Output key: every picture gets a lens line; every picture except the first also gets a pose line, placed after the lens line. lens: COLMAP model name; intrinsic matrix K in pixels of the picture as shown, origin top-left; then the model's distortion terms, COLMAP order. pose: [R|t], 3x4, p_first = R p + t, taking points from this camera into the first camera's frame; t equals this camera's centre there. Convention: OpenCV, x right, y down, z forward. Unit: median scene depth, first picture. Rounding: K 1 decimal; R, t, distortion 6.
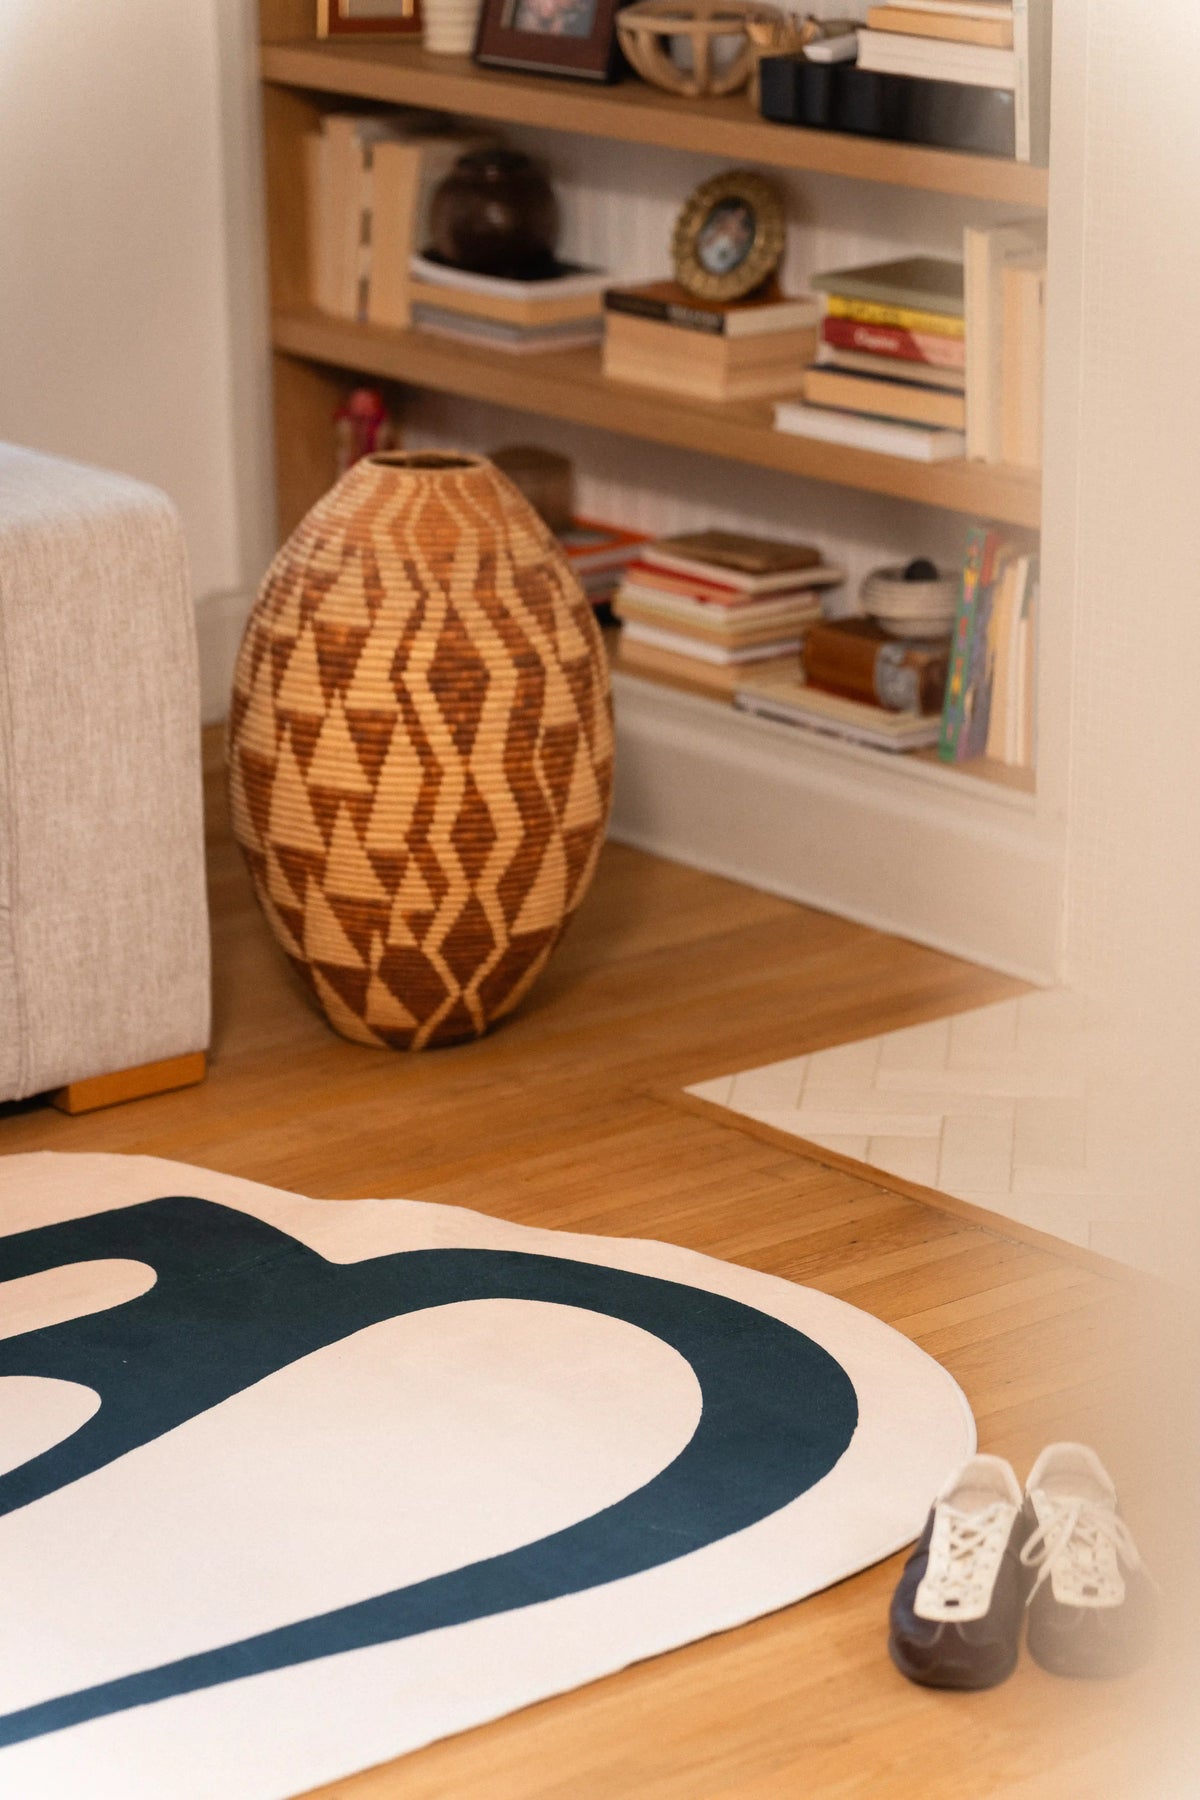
lens RADIAL K [[4858.2, 0, 672.1], [0, 4858.2, 894.9], [0, 0, 1]] dist [0.023326, -0.019033]
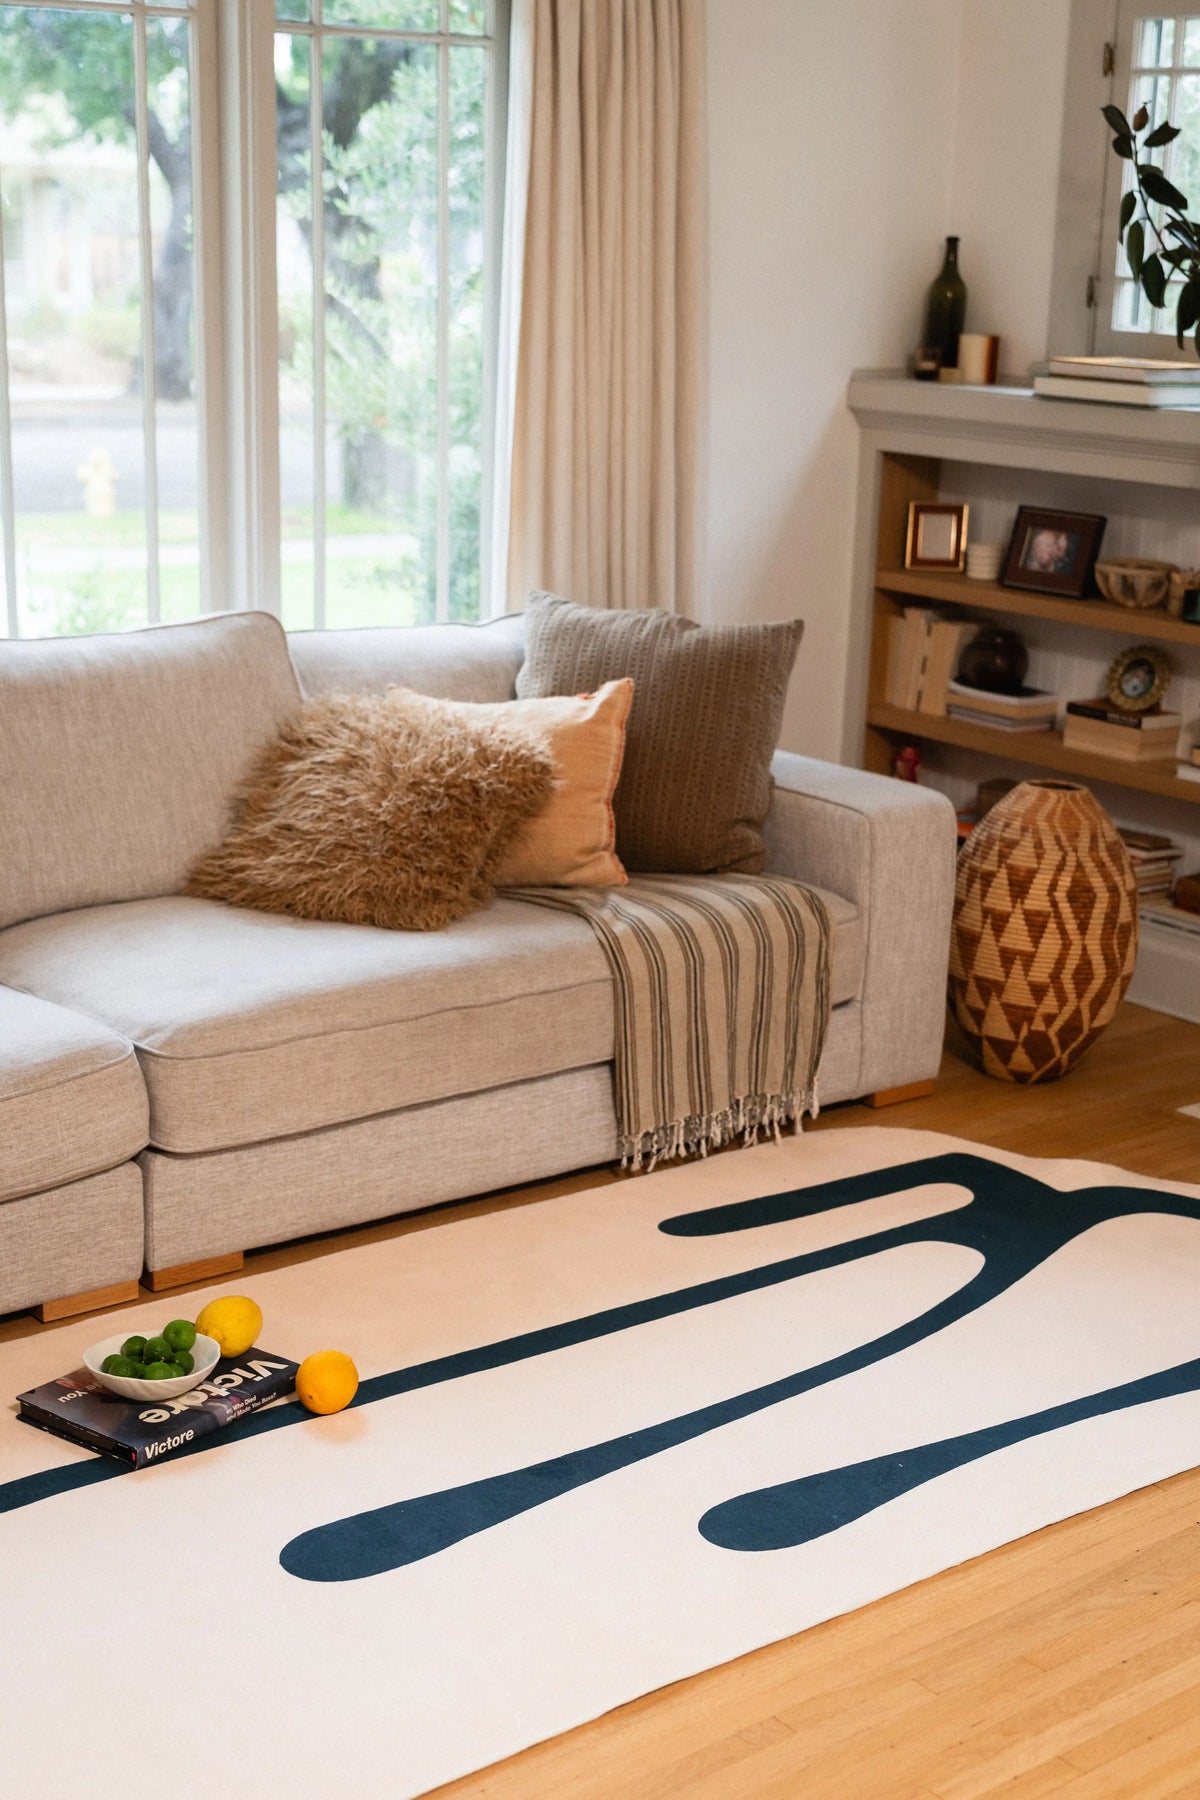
lens RADIAL K [[2452.9, 0, 606.0], [0, 2452.9, 941.3], [0, 0, 1]] dist [-0.007782, 0.069049]
pose [[0.998734, 0.049375, 0.009587, -0.242824], [-0.049128, 0.998492, -0.024510, 0.007431], [-0.010783, 0.024008, 0.999654, 0.007044]]
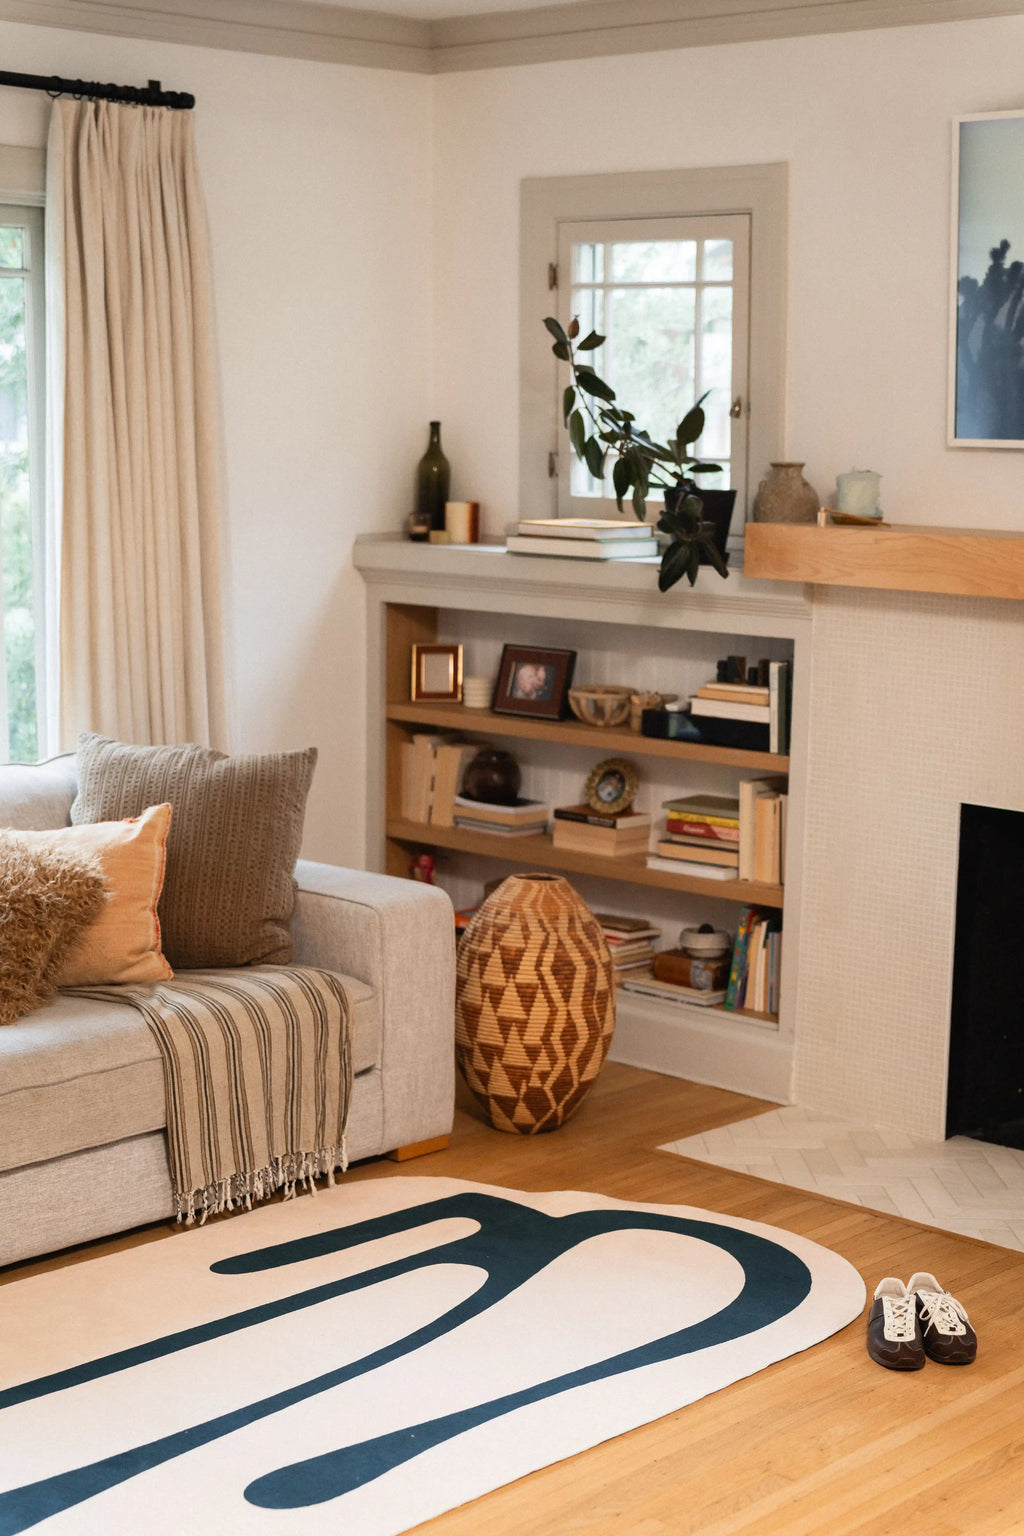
lens RADIAL K [[2432.4, 0, 512.0], [0, 2432.4, 768.0], [0, 0, 1]] dist [0.010118, 0.051168]
pose [[0.990191, 0.006311, 0.139578, -0.229230], [0.015119, 0.988274, -0.151938, 0.036404], [-0.138900, 0.152558, 0.978485, -0.150424]]
